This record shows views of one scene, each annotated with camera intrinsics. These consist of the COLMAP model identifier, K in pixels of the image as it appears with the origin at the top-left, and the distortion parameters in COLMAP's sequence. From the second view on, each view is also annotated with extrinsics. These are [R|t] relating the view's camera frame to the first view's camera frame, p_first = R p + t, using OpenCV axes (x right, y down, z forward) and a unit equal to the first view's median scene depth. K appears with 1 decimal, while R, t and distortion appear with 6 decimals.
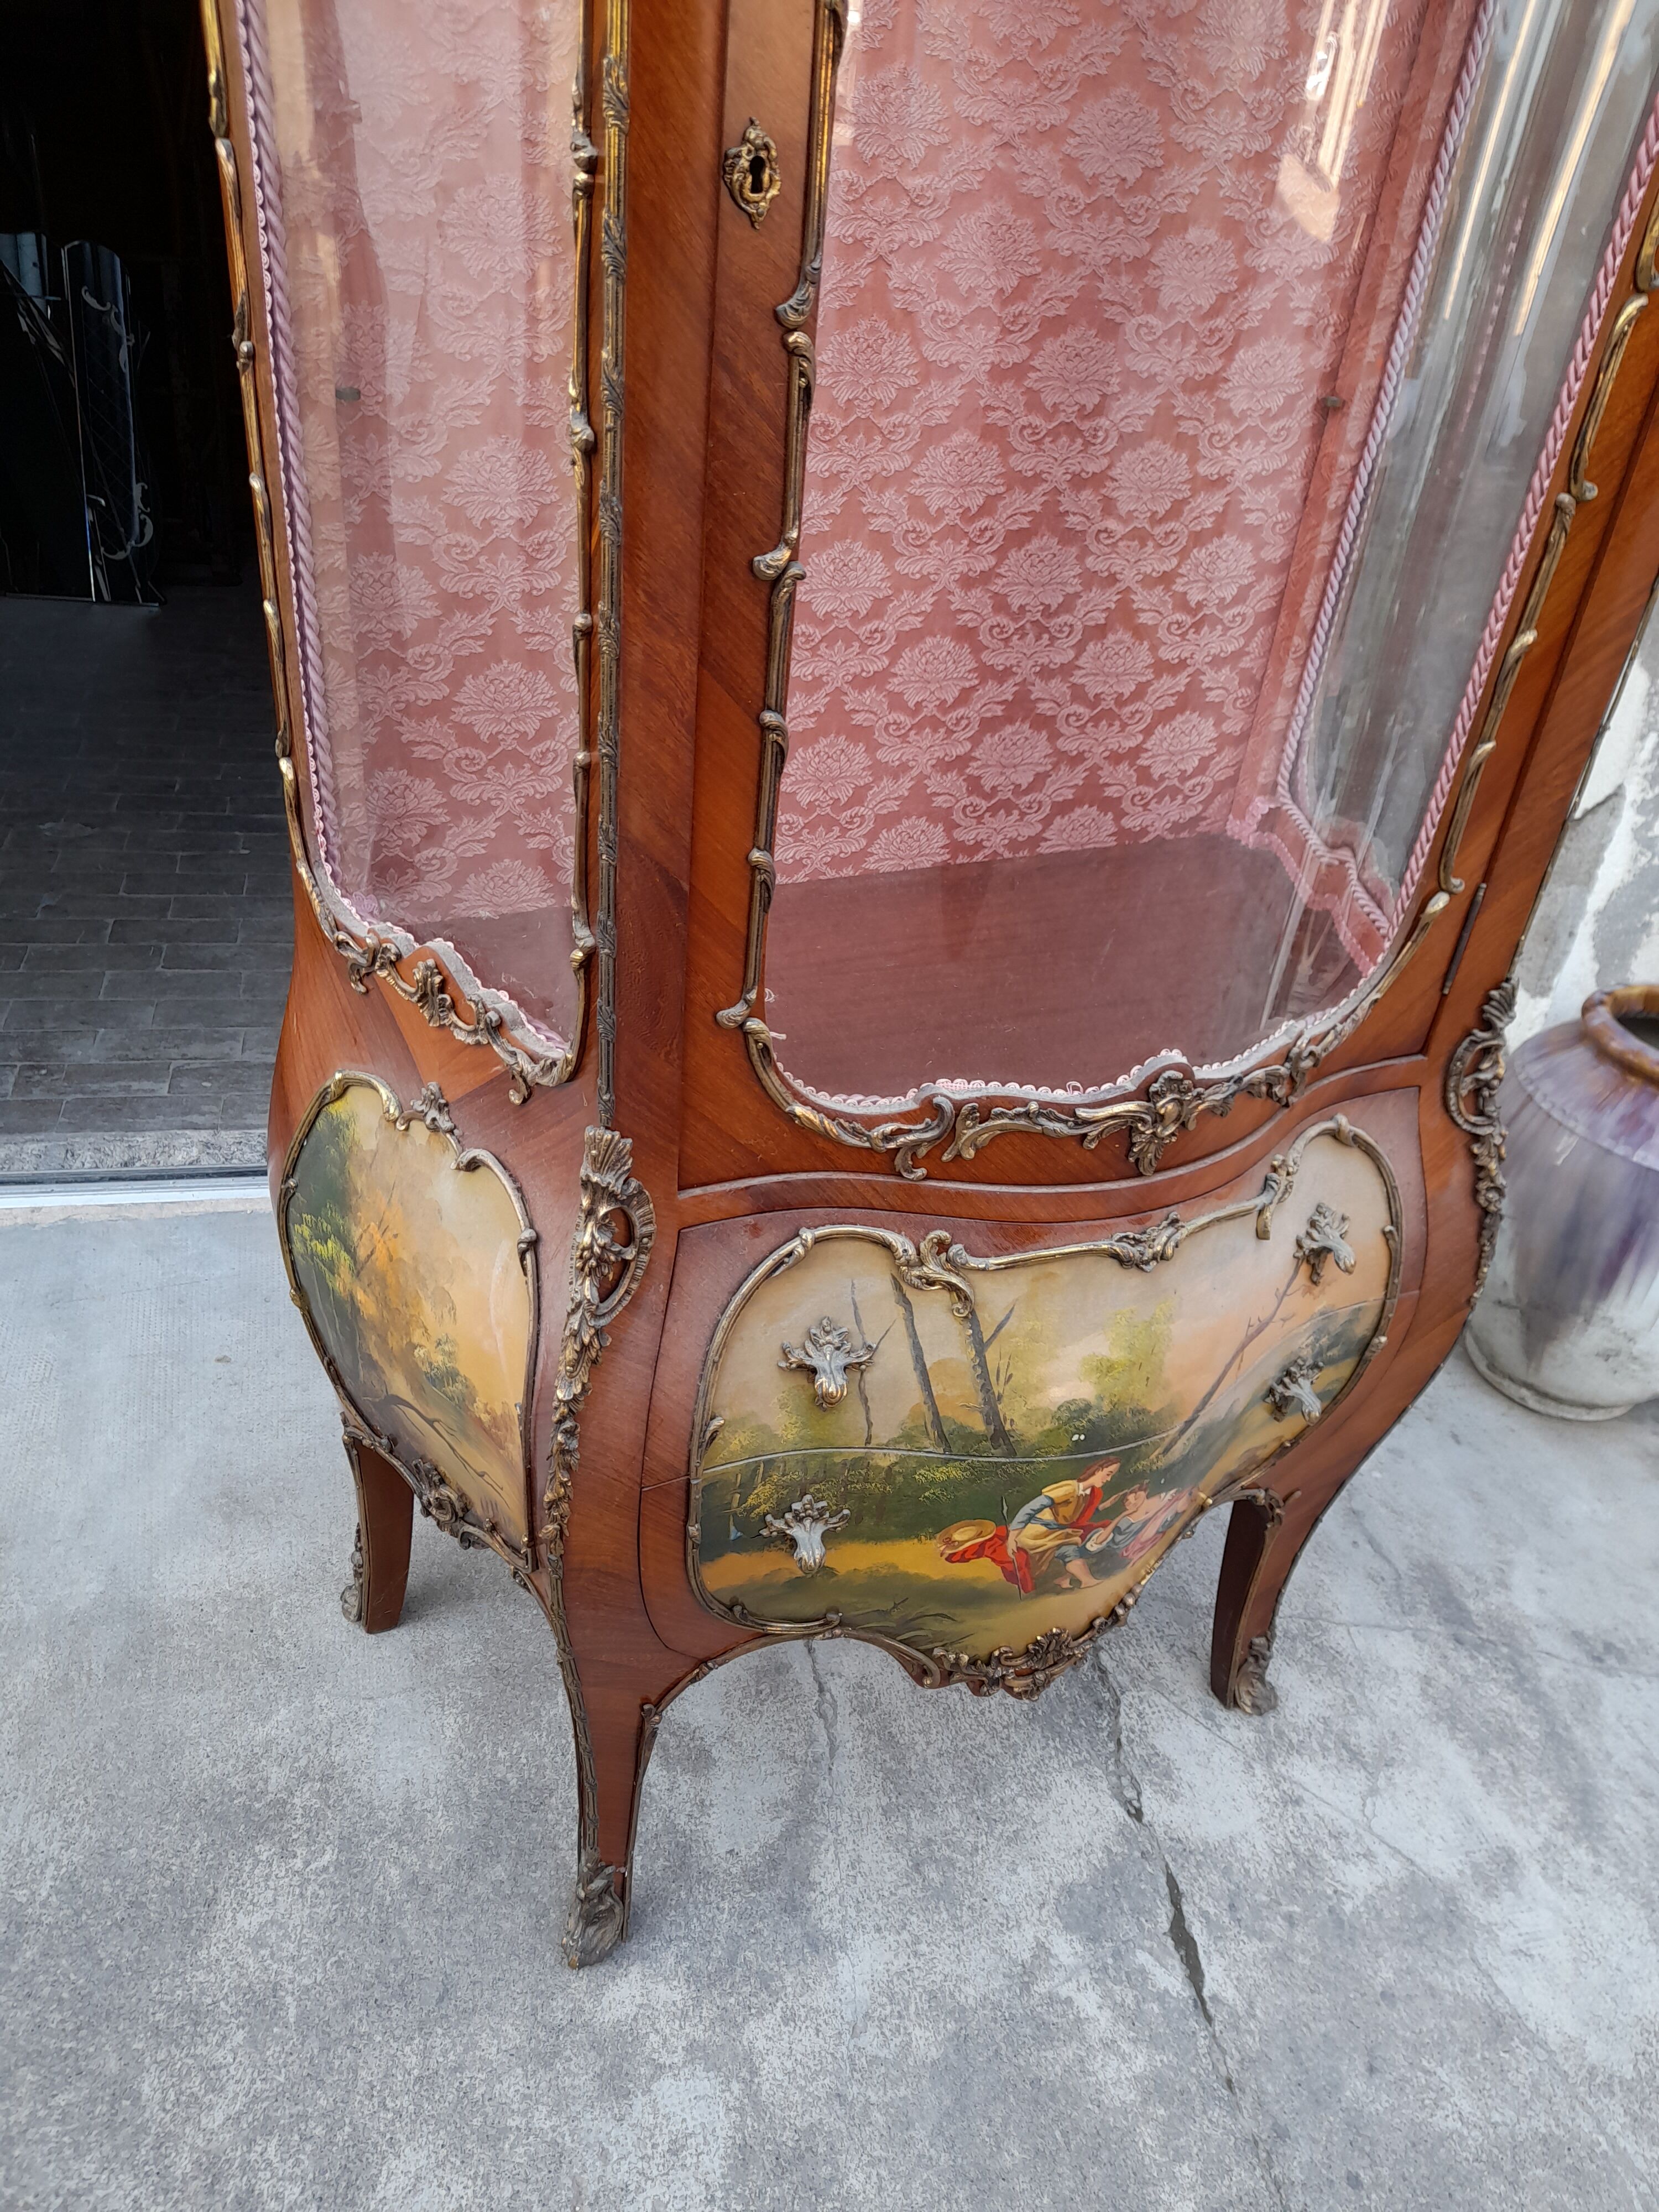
lens RADIAL K [[1619.1, 0, 811.3], [0, 1619.1, 1118.7], [0, 0, 1]] dist [0.055525, -0.067823]
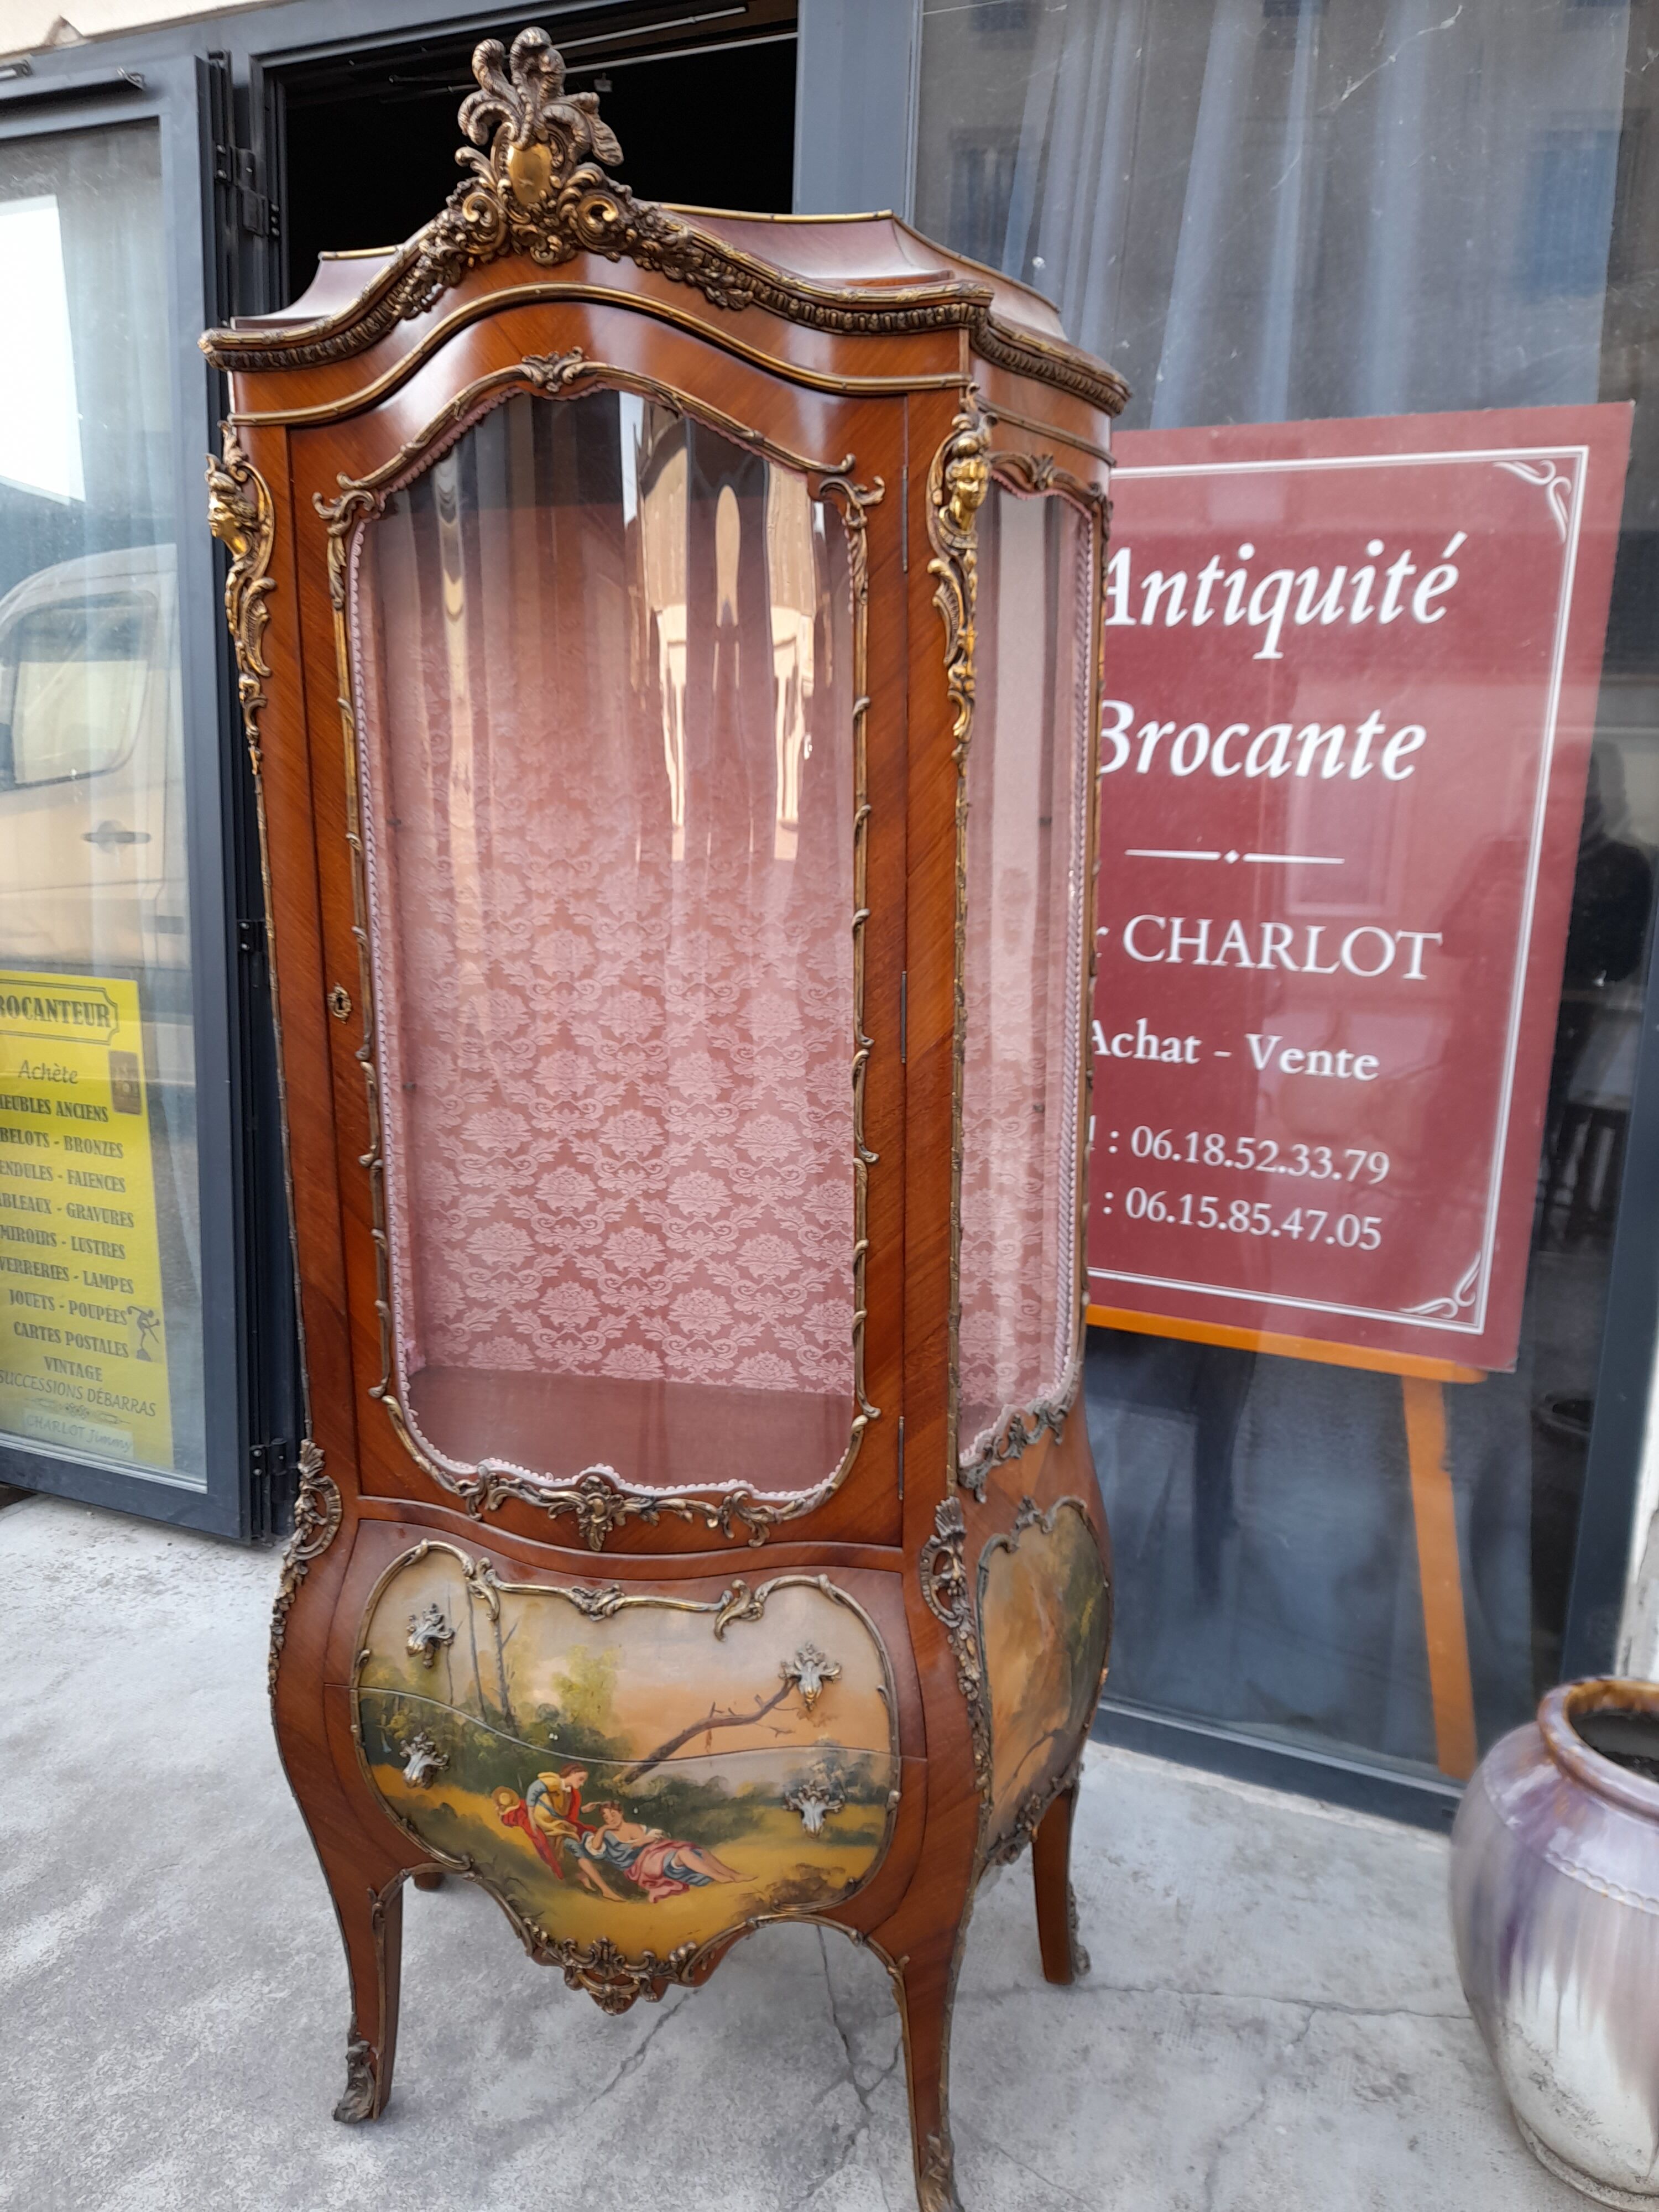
lens RADIAL K [[1620.7, 0, 798.0], [0, 1620.7, 1112.2], [0, 0, 1]] dist [0.058813, -0.053022]
pose [[0.798457, 0.032113, -0.601195, 1.064039], [-0.265155, 0.915271, -0.303267, 0.059740], [0.540518, 0.401556, 0.739319, -0.180104]]
